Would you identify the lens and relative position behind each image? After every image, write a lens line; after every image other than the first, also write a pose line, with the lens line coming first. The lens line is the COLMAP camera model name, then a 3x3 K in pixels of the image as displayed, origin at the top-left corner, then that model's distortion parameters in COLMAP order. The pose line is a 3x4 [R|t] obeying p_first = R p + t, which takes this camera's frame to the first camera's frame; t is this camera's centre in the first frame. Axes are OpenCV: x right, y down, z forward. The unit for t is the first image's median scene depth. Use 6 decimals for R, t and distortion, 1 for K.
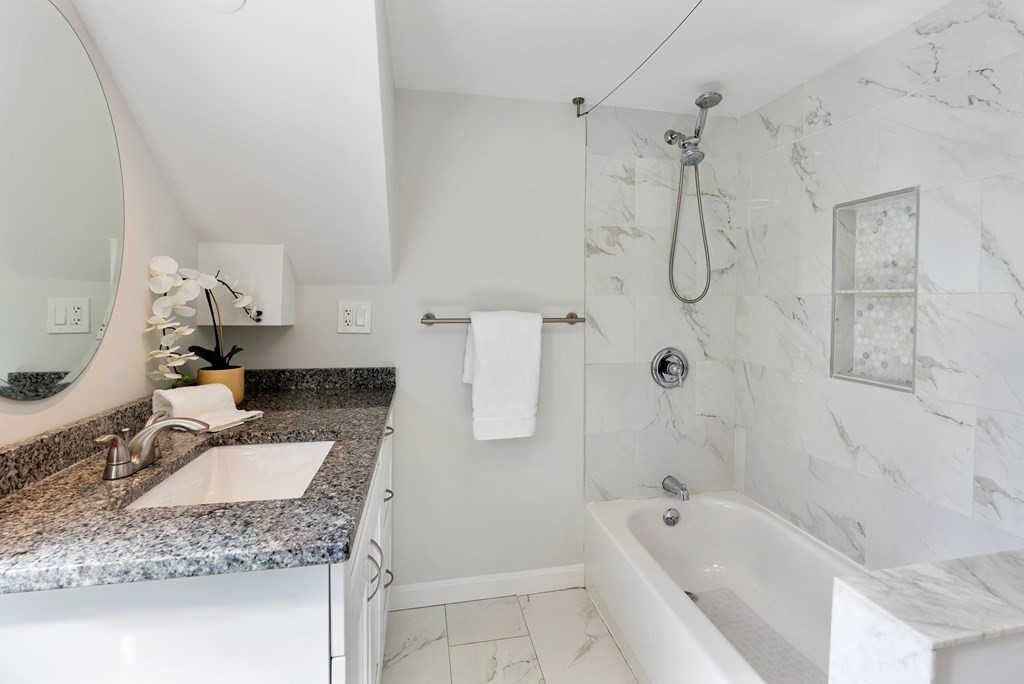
lens RADIAL K [[477.9, 0, 515.0], [0, 477.9, 318.1], [0, 0, 1]] dist [-0.001889, -0.001055]
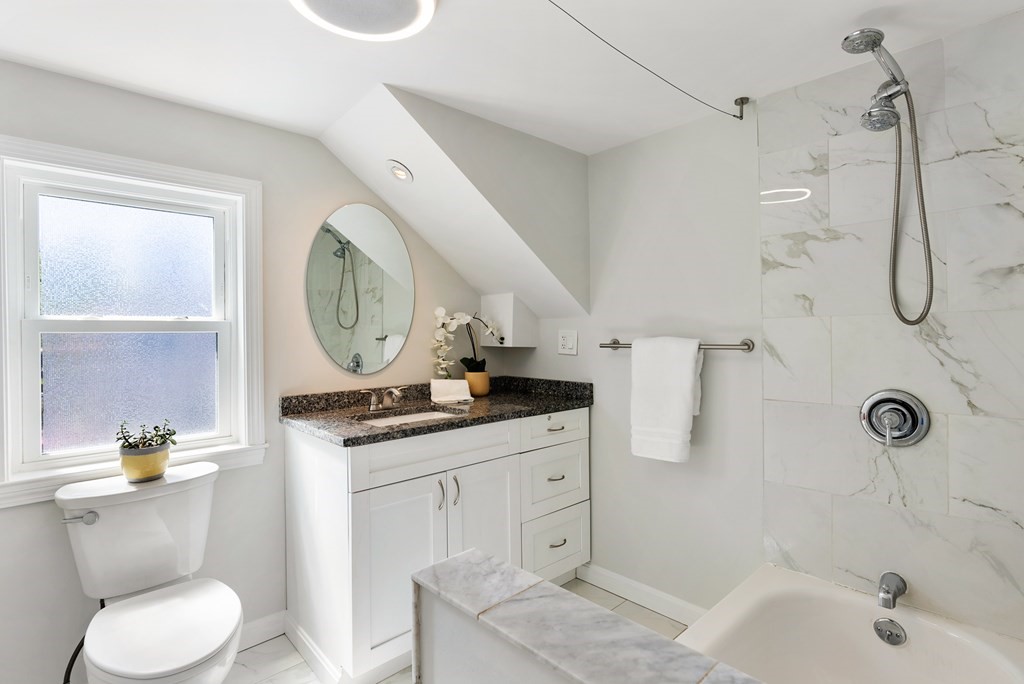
lens RADIAL K [[502.7, 0, 512.0], [0, 502.7, 342.0], [0, 0, 1]] dist [-0.001327, 0.000343]
pose [[0.517247, 0.006802, -0.855809, 0.710684], [-0.012328, 0.999924, 0.000497, -0.000900], [0.855747, 0.010294, 0.517291, 0.149976]]
